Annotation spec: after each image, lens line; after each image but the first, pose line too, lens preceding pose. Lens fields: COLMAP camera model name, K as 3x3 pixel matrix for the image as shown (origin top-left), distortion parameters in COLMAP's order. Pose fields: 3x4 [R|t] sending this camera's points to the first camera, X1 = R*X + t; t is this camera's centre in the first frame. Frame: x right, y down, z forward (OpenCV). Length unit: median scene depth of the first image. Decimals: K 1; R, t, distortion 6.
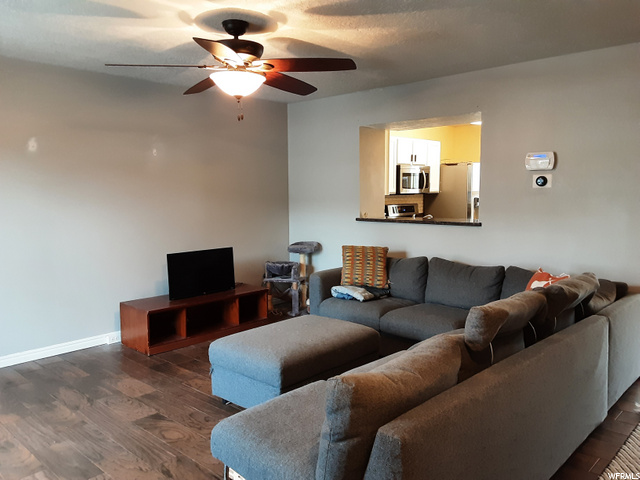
lens RADIAL K [[515.5, 0, 320.0], [0, 515.5, 240.0], [0, 0, 1]] dist [0.139500, -0.197751]
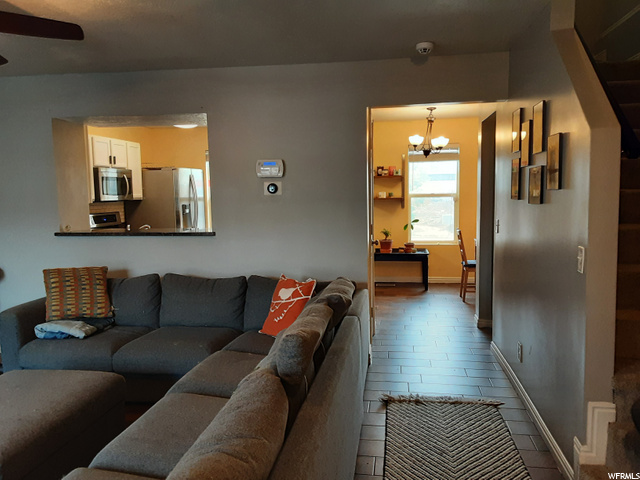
lens RADIAL K [[515.5, 0, 320.0], [0, 515.5, 240.0], [0, 0, 1]] dist [0.139500, -0.197751]
pose [[0.819903, -0.058632, 0.569492, -0.066129], [0.064240, 0.997882, 0.010251, -0.015143], [-0.568887, 0.028179, 0.821933, 0.119557]]
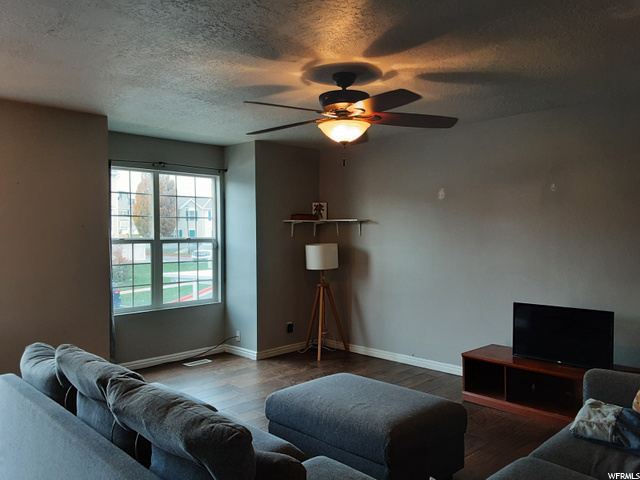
lens RADIAL K [[515.5, 0, 320.0], [0, 515.5, 240.0], [0, 0, 1]] dist [0.139500, -0.197751]
pose [[-0.027879, 0.024816, -0.999303, 1.640039], [-0.086908, 0.995846, 0.027155, -0.200200], [0.995826, 0.087605, -0.025607, 1.827141]]
